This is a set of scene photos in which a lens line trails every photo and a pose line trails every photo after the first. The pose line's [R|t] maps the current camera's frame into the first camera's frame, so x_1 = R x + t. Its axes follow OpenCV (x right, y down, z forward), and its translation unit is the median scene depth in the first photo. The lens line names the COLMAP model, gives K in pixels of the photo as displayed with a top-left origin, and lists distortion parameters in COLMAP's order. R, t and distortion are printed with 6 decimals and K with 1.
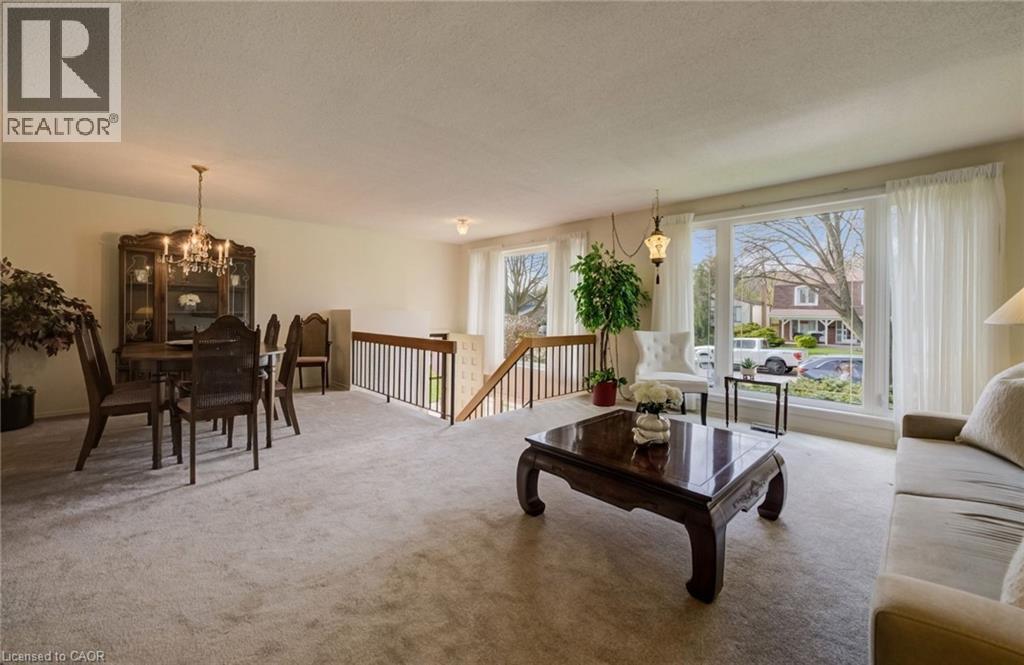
lens RADIAL K [[402.0, 0, 502.8], [0, 402.0, 312.3], [0, 0, 1]] dist [-0.000173, 0.000022]
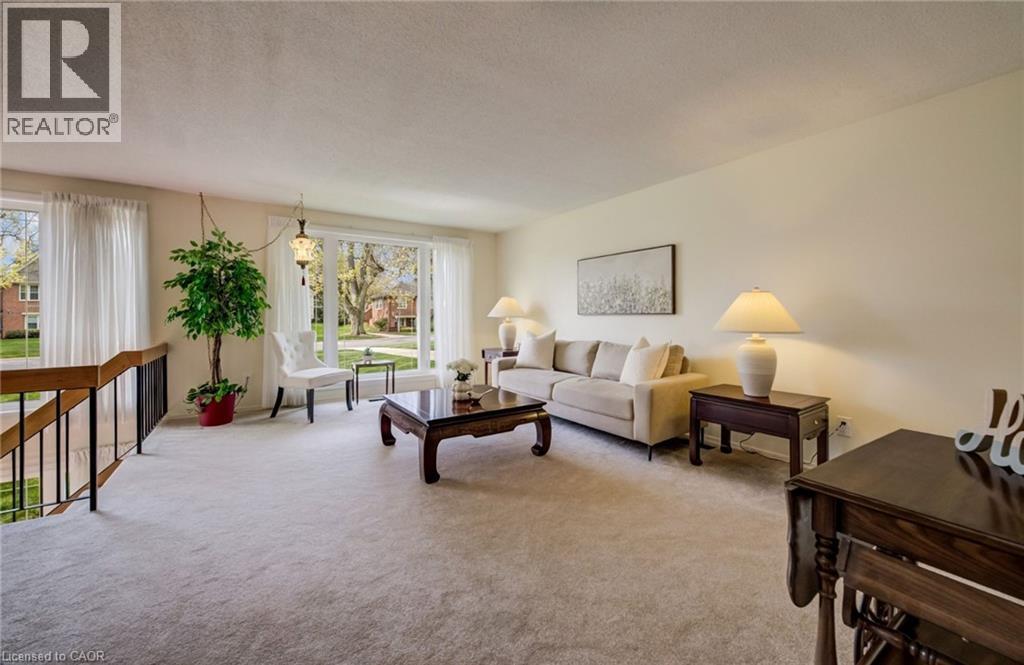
lens RADIAL K [[408.2, 0, 515.4], [0, 408.2, 313.5], [0, 0, 1]] dist [-0.001086, 0.000187]
pose [[0.175007, -0.007013, 0.984542, -0.548246], [0.004122, 0.999971, 0.006390, -0.002618], [-0.984559, 0.002940, 0.175031, 0.276434]]
